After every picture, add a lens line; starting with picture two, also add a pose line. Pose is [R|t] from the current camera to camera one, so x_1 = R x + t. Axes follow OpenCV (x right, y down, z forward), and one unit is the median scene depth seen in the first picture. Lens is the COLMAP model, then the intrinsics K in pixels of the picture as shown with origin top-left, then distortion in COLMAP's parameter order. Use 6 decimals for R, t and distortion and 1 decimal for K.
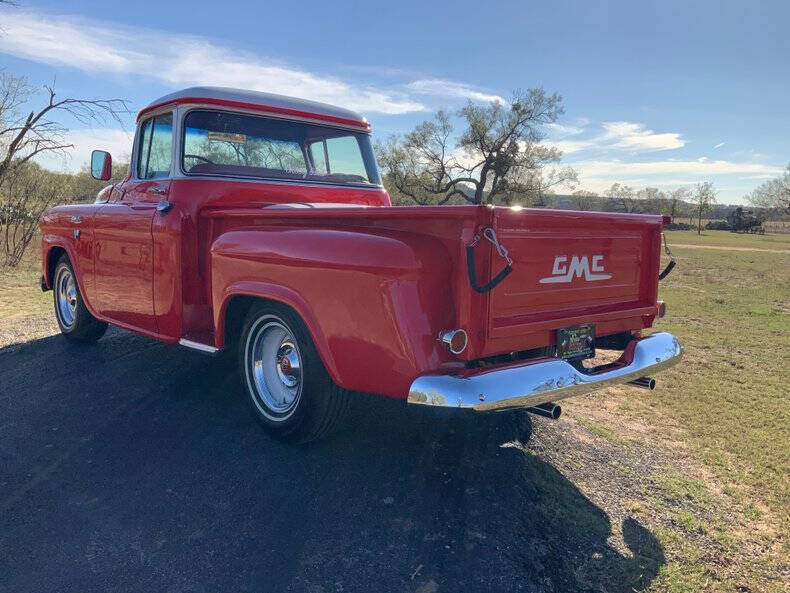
lens RADIAL K [[662.1, 0, 393.3], [0, 662.1, 286.4], [0, 0, 1]] dist [-0.002558, -0.016503]
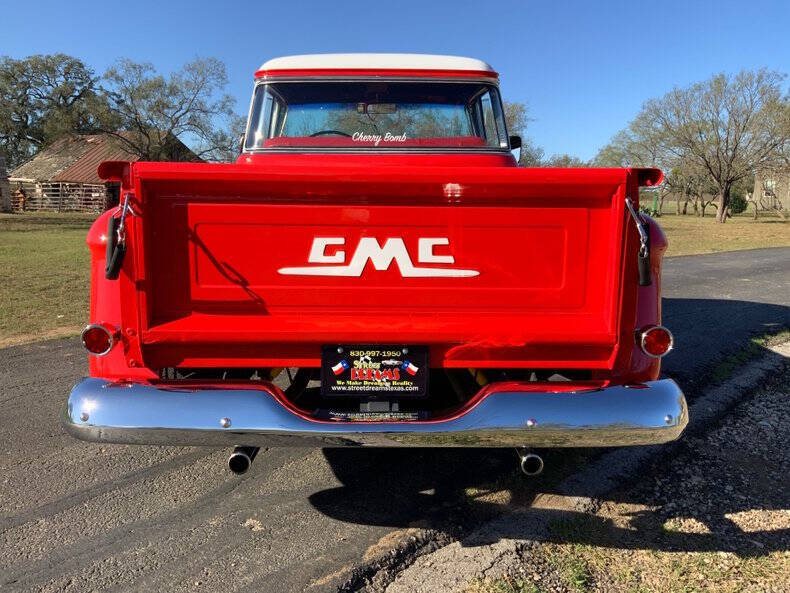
lens RADIAL K [[661.0, 0, 395.0], [0, 661.0, 296.5], [0, 0, 1]] dist [0.000293, -0.015909]
pose [[0.759431, 0.082362, -0.645353, 0.467884], [-0.054894, 0.996529, 0.062582, -0.019317], [0.648267, -0.012101, 0.761317, 0.341823]]
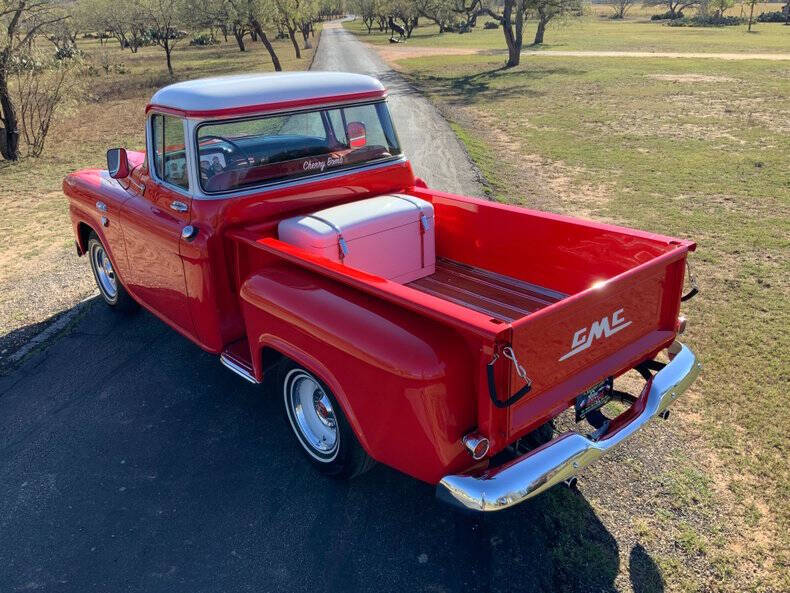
lens RADIAL K [[661.0, 0, 395.0], [0, 661.0, 296.5], [0, 0, 1]] dist [0.000293, -0.015909]
pose [[0.997720, -0.045202, -0.050118, 0.012880], [0.057544, 0.957762, 0.281747, -0.253273], [0.035266, -0.283988, 0.958179, 0.015441]]
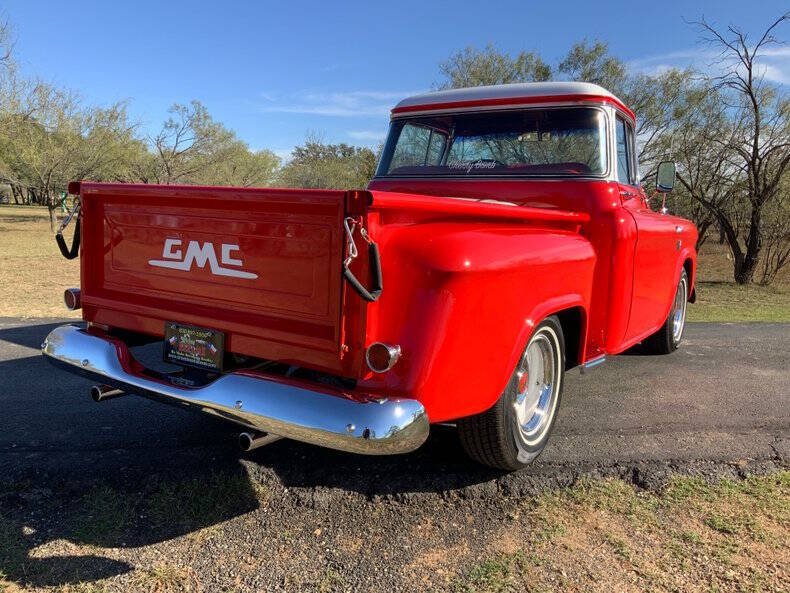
lens RADIAL K [[661.0, 0, 395.0], [0, 661.0, 296.5], [0, 0, 1]] dist [0.000293, -0.015909]
pose [[0.261637, 0.108497, -0.959049, 0.744644], [-0.138066, 0.987650, 0.074066, -0.047404], [0.955240, 0.113034, 0.273386, 0.666792]]
